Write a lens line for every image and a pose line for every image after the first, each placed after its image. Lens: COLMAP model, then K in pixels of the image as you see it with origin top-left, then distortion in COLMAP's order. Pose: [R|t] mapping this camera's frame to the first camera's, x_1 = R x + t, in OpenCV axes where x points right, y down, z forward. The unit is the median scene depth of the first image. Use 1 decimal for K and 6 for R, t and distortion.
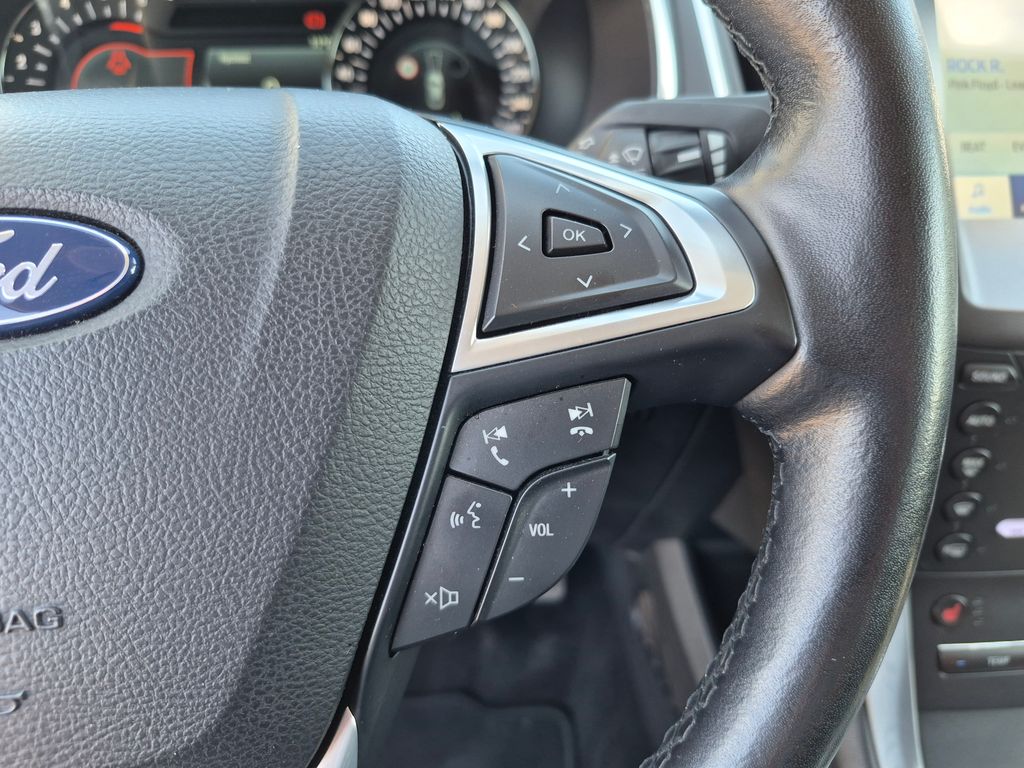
lens RADIAL K [[796.9, 0, 512.0], [0, 796.9, 384.0], [0, 0, 1]] dist [0.046524, -0.086585]
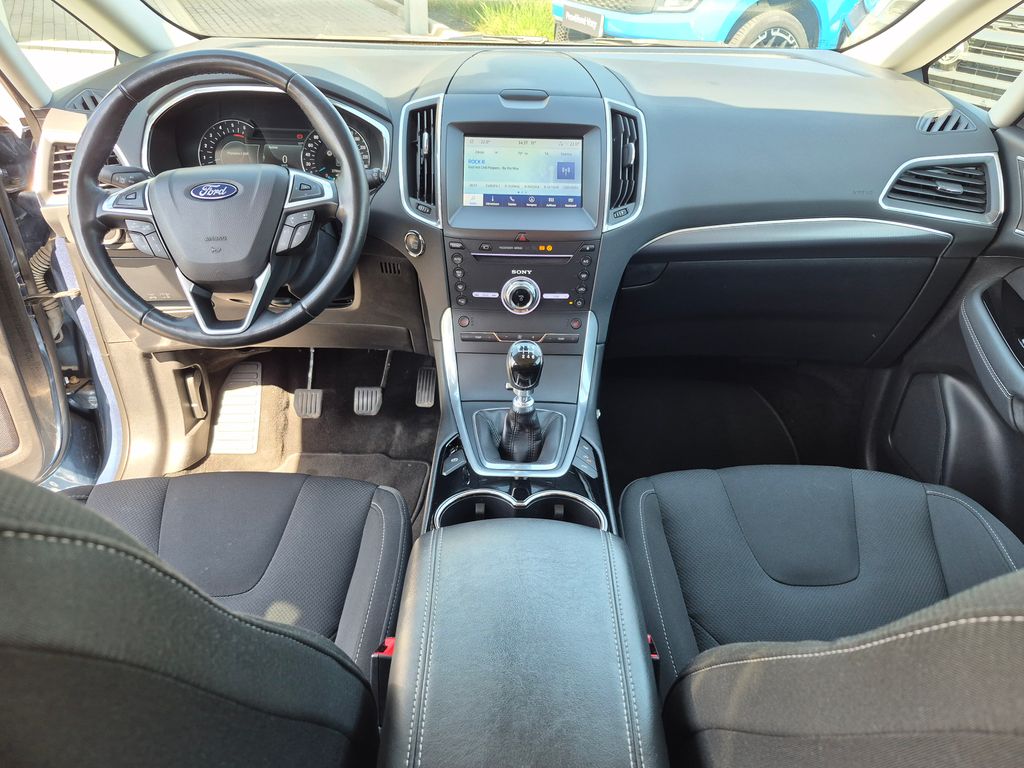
lens RADIAL K [[709.7, 0, 512.0], [0, 709.7, 384.0], [0, 0, 1]] dist [0.001238, 0.000327]
pose [[0.996532, 0.061956, -0.055540, 1.073340], [-0.062780, 0.997940, -0.013230, 0.662002], [0.054606, 0.016671, 0.998369, -2.292534]]
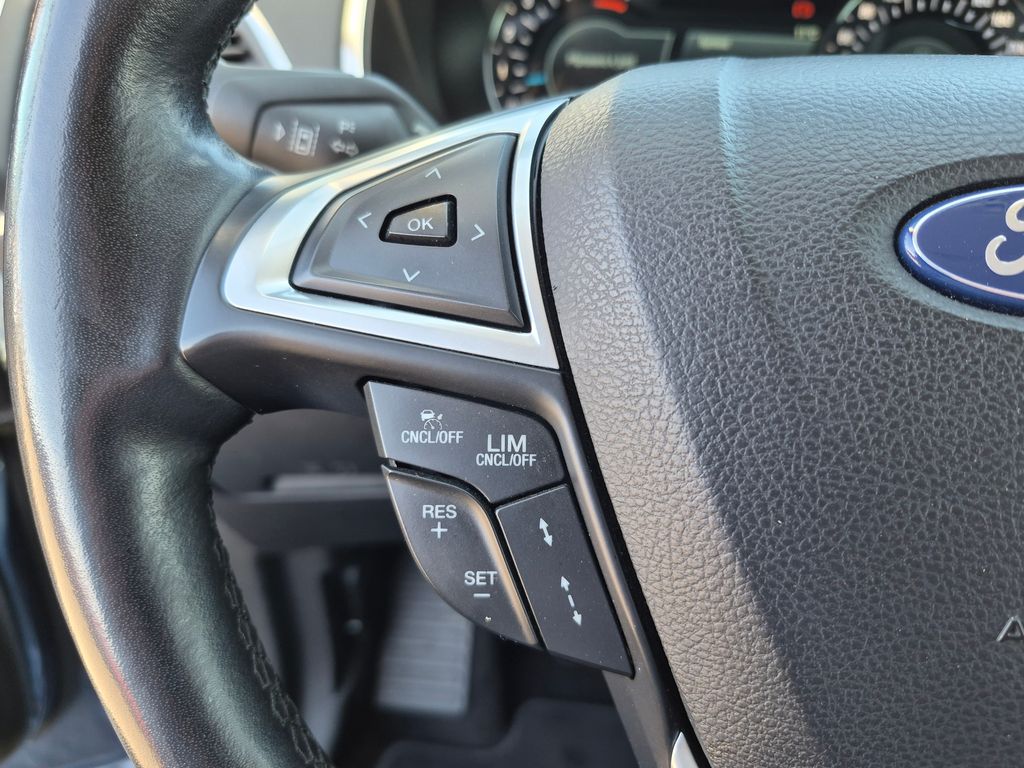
lens RADIAL K [[768.3, 0, 505.9], [0, 768.3, 390.6], [0, 0, 1]] dist [0.070644, -0.101729]
pose [[0.979828, 0.111521, -0.165832, -0.538500], [-0.112633, 0.993633, 0.002712, 0.049586], [0.165078, 0.016021, 0.986150, 0.040369]]
